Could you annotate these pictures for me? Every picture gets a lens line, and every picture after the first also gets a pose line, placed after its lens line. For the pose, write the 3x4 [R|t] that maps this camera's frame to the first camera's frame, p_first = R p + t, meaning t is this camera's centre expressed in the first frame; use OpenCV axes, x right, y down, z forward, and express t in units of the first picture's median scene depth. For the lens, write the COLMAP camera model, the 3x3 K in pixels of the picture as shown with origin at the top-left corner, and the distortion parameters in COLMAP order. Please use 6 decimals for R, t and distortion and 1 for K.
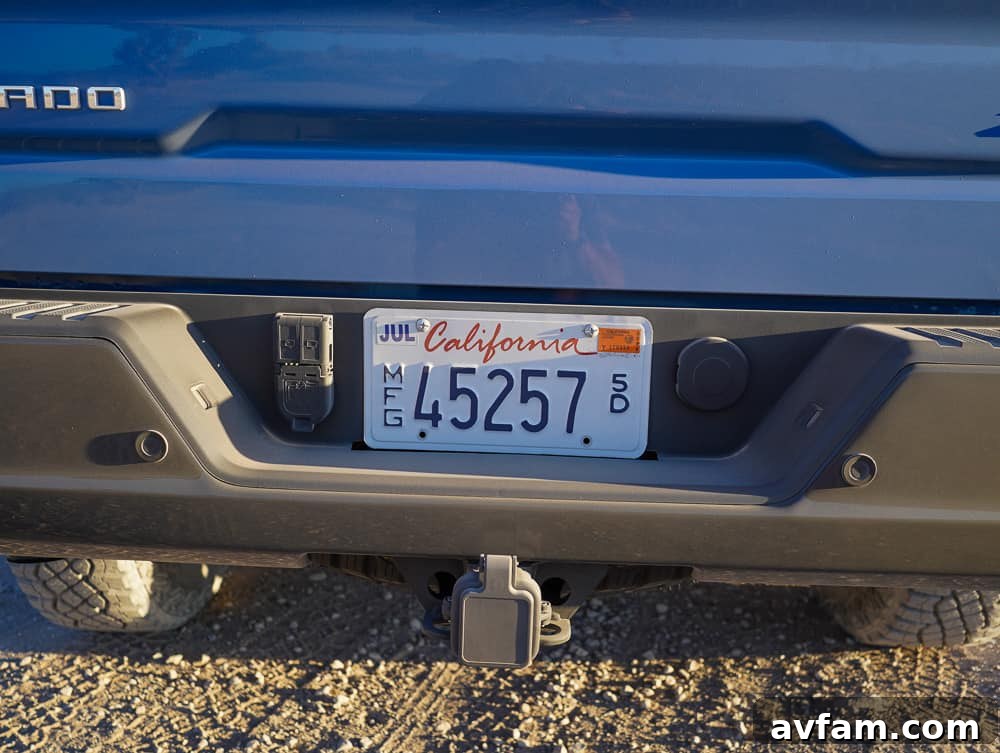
lens RADIAL K [[900.0, 0, 483.2], [0, 900.0, 376.7], [0, 0, 1]] dist [-0.017138, 0.001966]
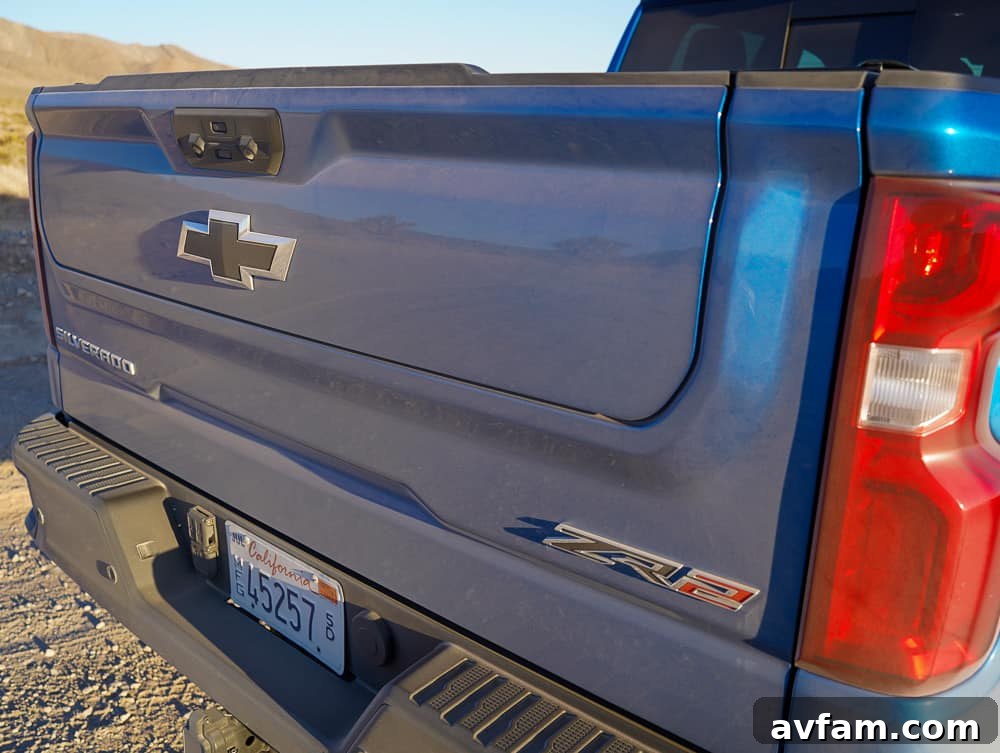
lens RADIAL K [[900.0, 0, 483.2], [0, 900.0, 376.7], [0, 0, 1]] dist [-0.017138, 0.001966]
pose [[0.756994, 0.168810, -0.631240, 1.131083], [-0.113196, 0.985325, 0.127755, -0.560547], [0.643543, -0.025256, 0.764994, 0.110253]]
